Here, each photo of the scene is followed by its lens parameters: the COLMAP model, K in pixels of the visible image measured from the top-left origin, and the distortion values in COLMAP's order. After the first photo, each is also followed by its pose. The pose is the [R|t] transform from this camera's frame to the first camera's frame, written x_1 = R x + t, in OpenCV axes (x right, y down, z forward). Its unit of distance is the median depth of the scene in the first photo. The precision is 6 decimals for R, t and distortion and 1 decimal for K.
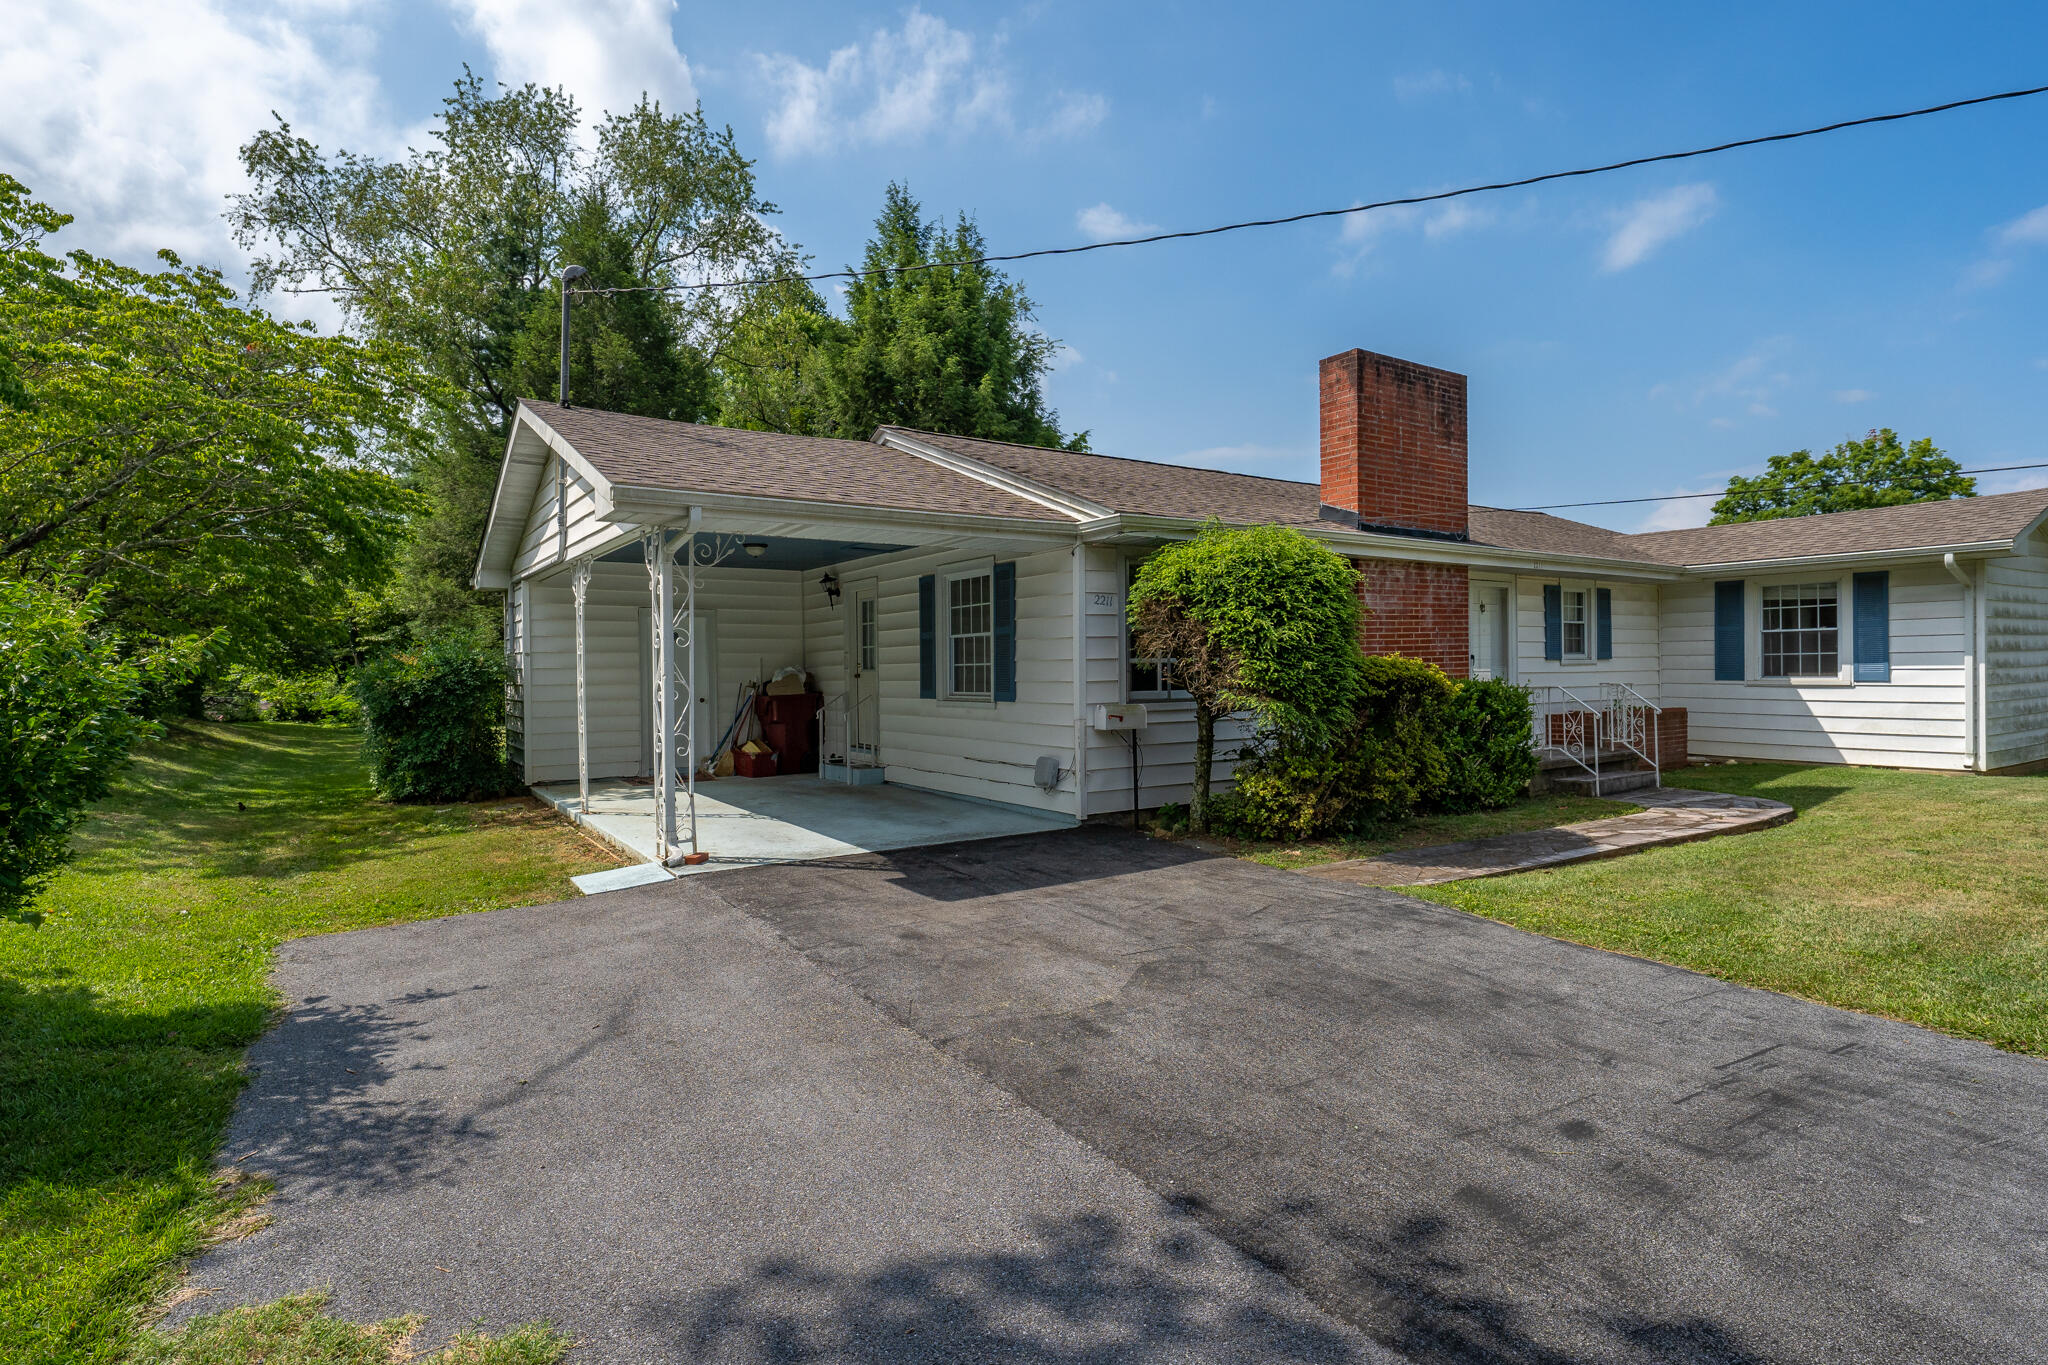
lens RADIAL K [[1048.8, 0, 1016.9], [0, 1048.8, 674.4], [0, 0, 1]] dist [0.003181, 0.000011]
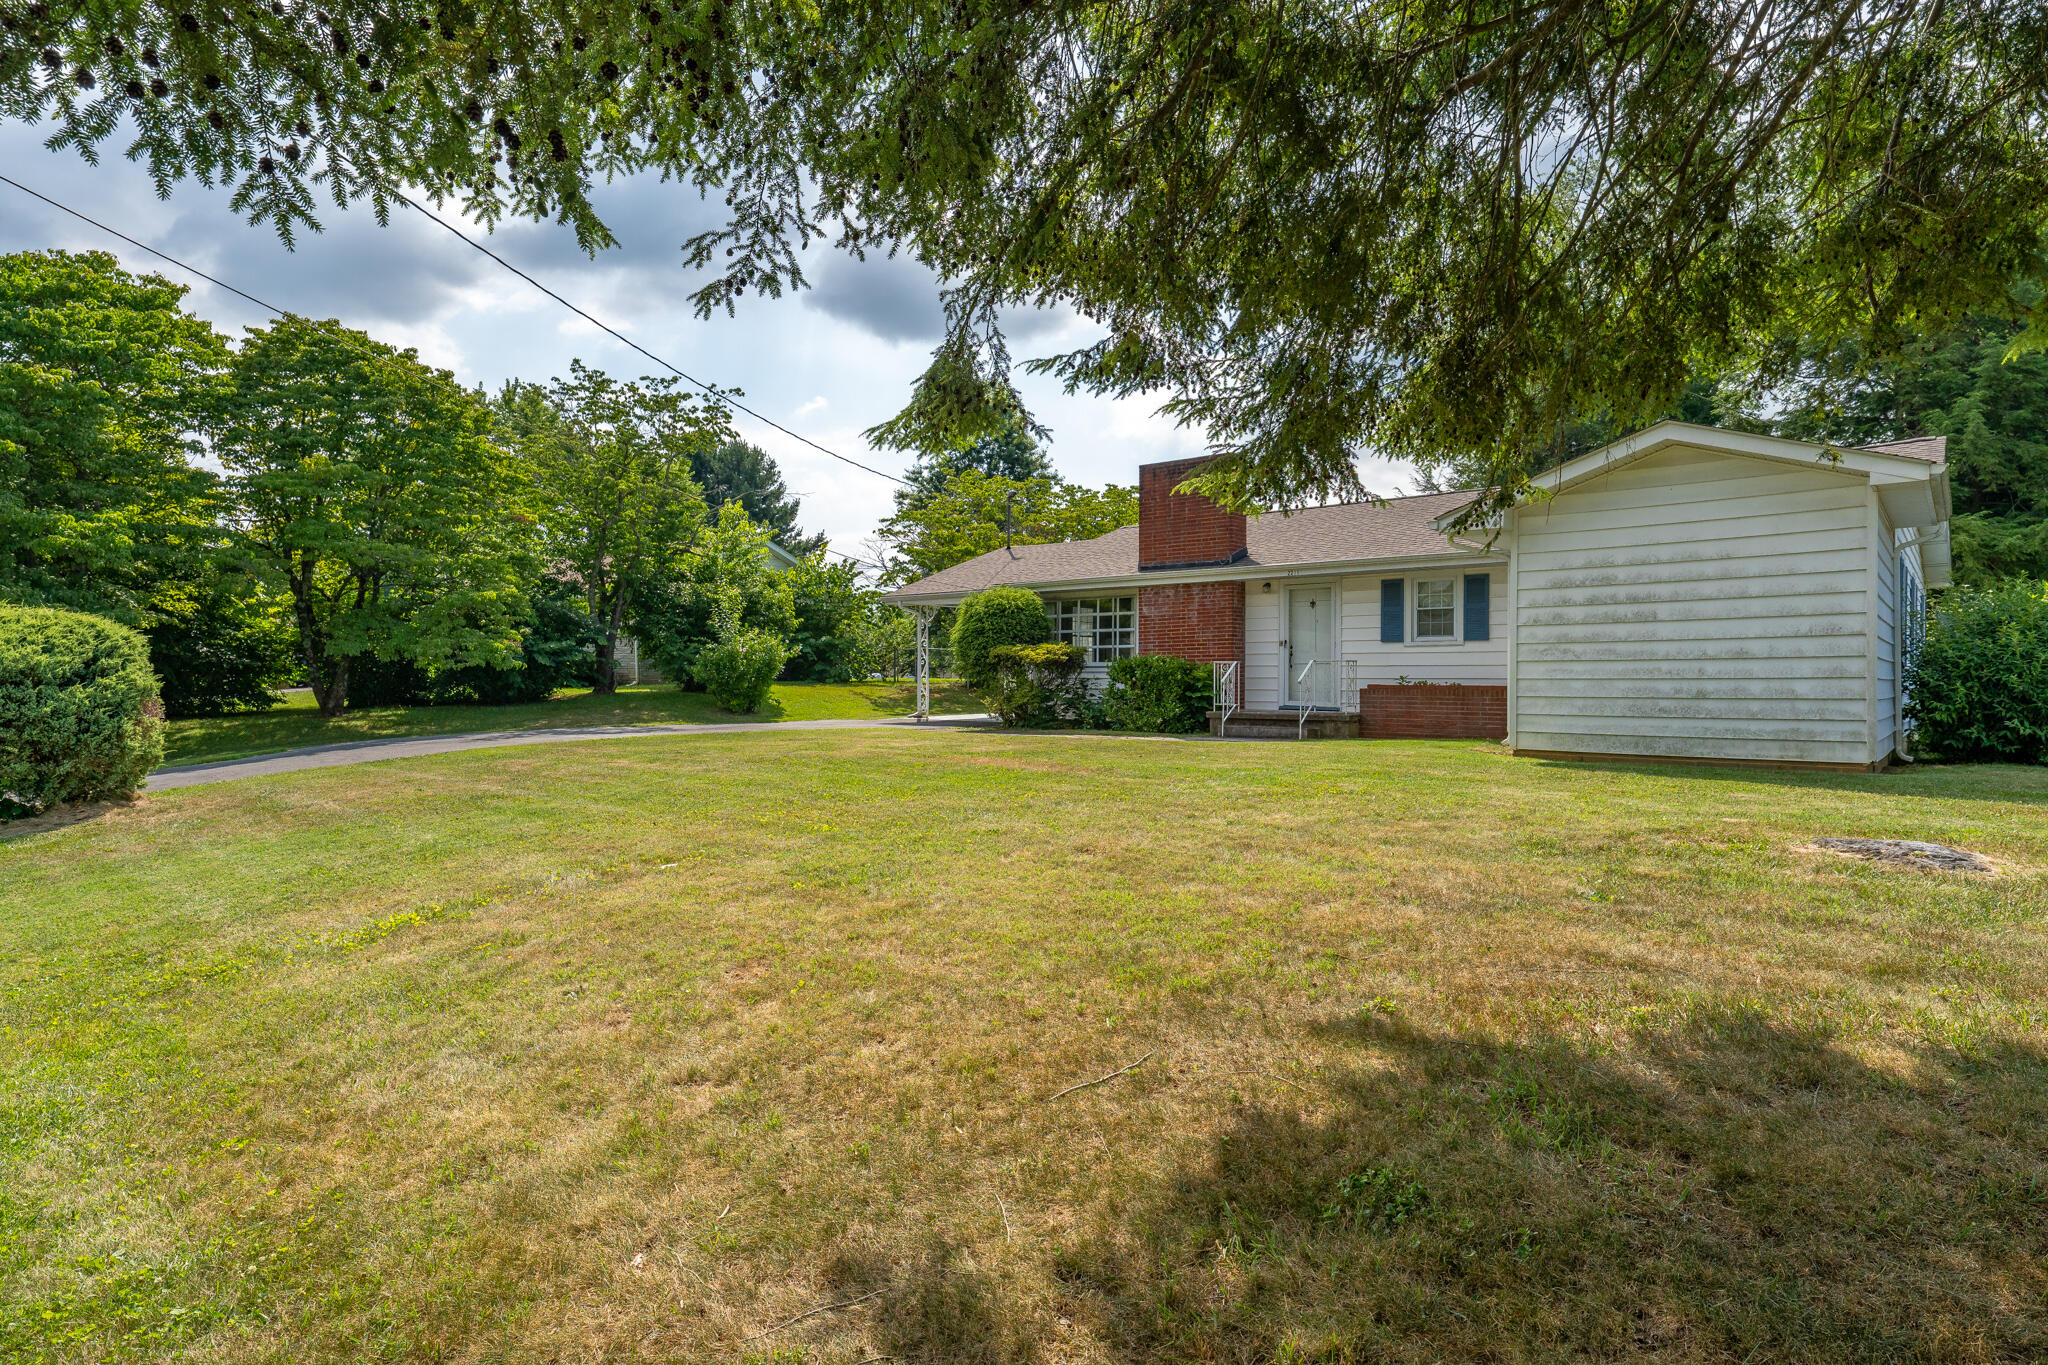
lens RADIAL K [[1124.8, 0, 1013.7], [0, 1124.8, 682.2], [0, 0, 1]] dist [0.005872, 0.000080]
pose [[0.245866, 0.017614, -0.969144, 1.635666], [-0.006349, 0.999843, 0.016561, 0.013633], [0.969283, 0.002081, 0.245940, 0.266470]]
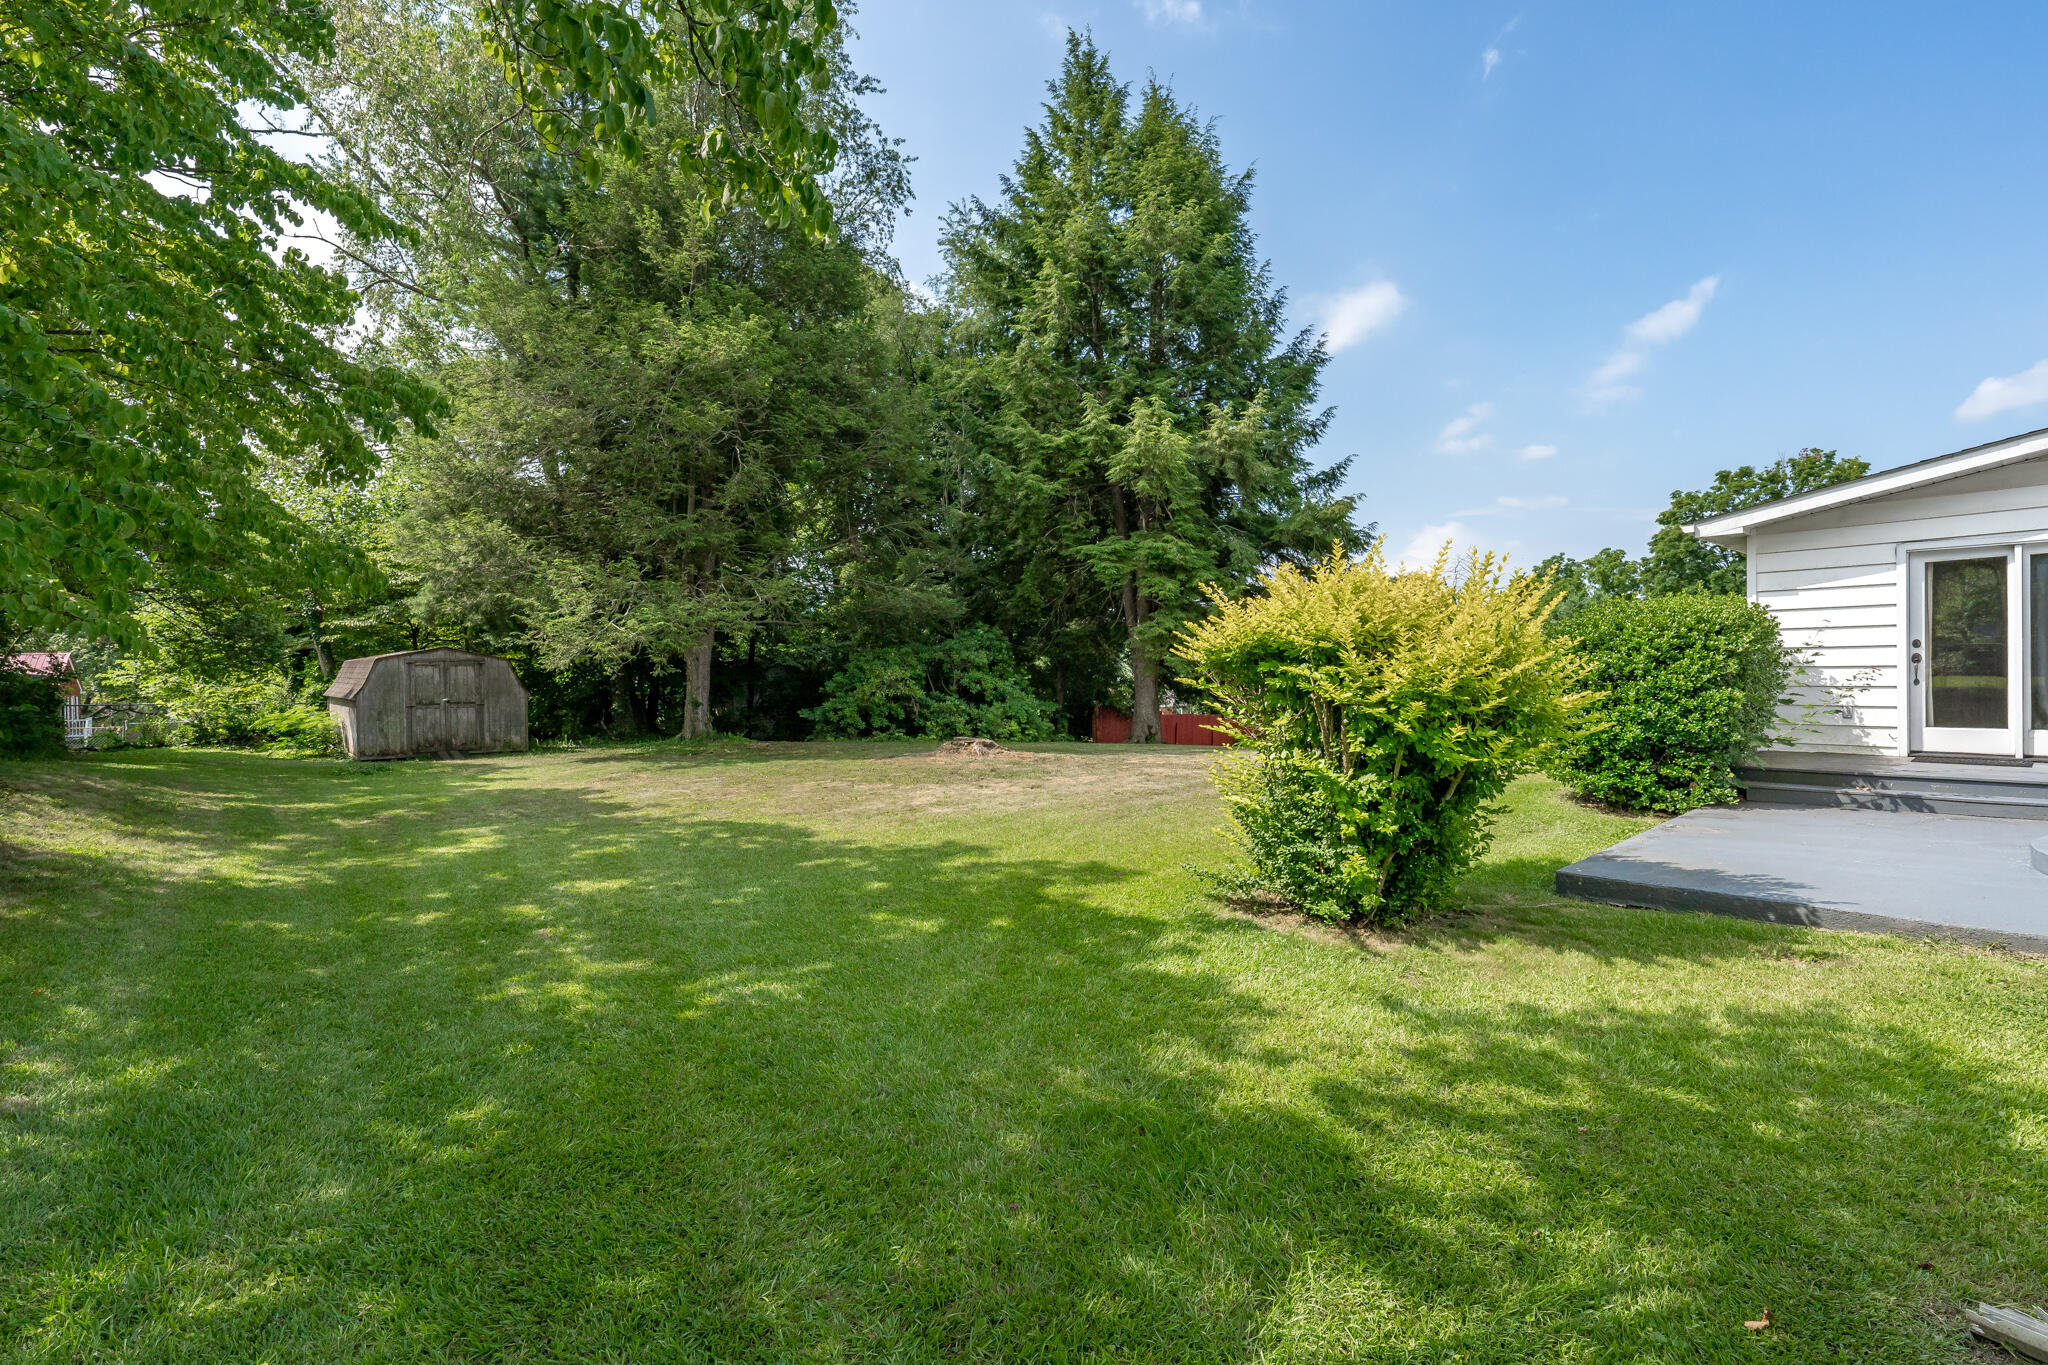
lens RADIAL K [[892.2, 0, 1021.3], [0, 892.2, 694.8], [0, 0, 1]] dist [0.004950, 0.000270]
pose [[0.991310, -0.005767, 0.131423, -0.673757], [0.002575, 0.999698, 0.024450, -0.001534], [-0.131525, -0.023900, 0.991025, 0.959911]]
